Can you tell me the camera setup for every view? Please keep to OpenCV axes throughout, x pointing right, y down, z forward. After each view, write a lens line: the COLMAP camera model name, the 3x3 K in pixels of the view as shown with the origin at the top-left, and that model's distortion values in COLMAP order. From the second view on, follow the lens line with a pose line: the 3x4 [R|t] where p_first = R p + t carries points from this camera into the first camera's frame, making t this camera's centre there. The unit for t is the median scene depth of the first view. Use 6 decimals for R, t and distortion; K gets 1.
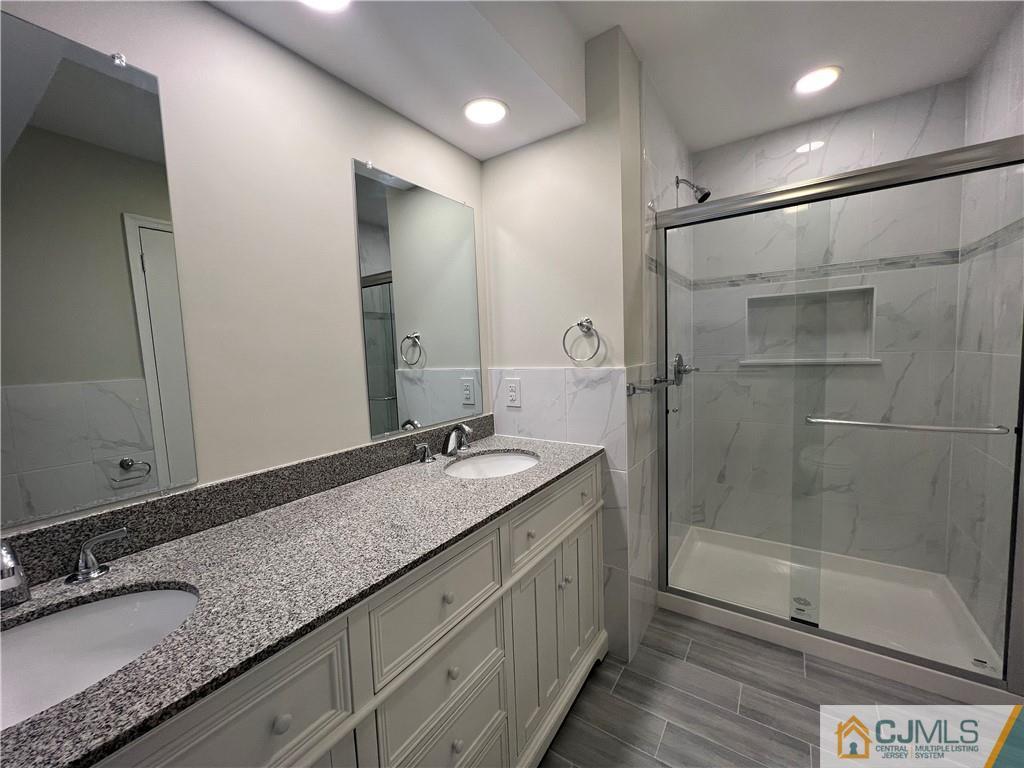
lens RADIAL K [[409.4, 0, 515.2], [0, 409.4, 380.7], [0, 0, 1]] dist [-0.001484, -0.000215]
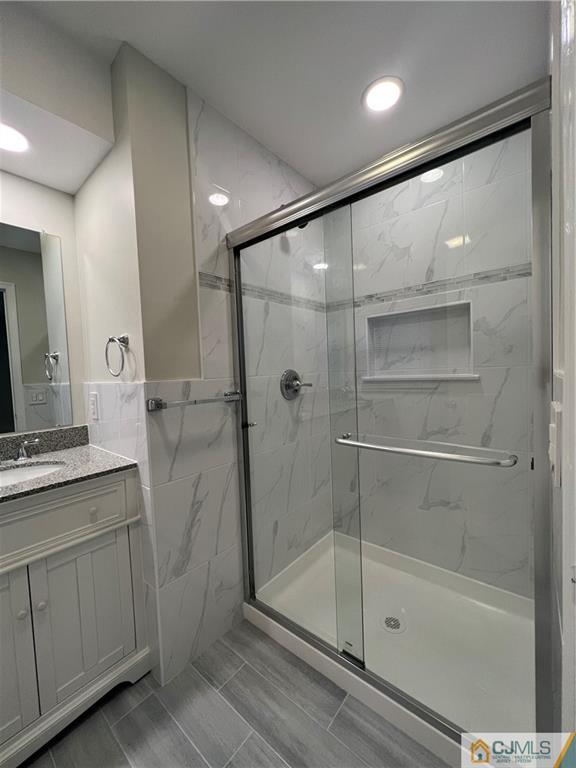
lens RADIAL K [[307.1, 0, 287.8], [0, 307.1, 383.0], [0, 0, 1]] dist [-0.001484, -0.000215]
pose [[0.995265, 0.002327, -0.097172, 0.543273], [-0.005602, 0.999425, -0.033437, -0.005757], [0.097038, 0.033823, 0.994706, 0.239174]]
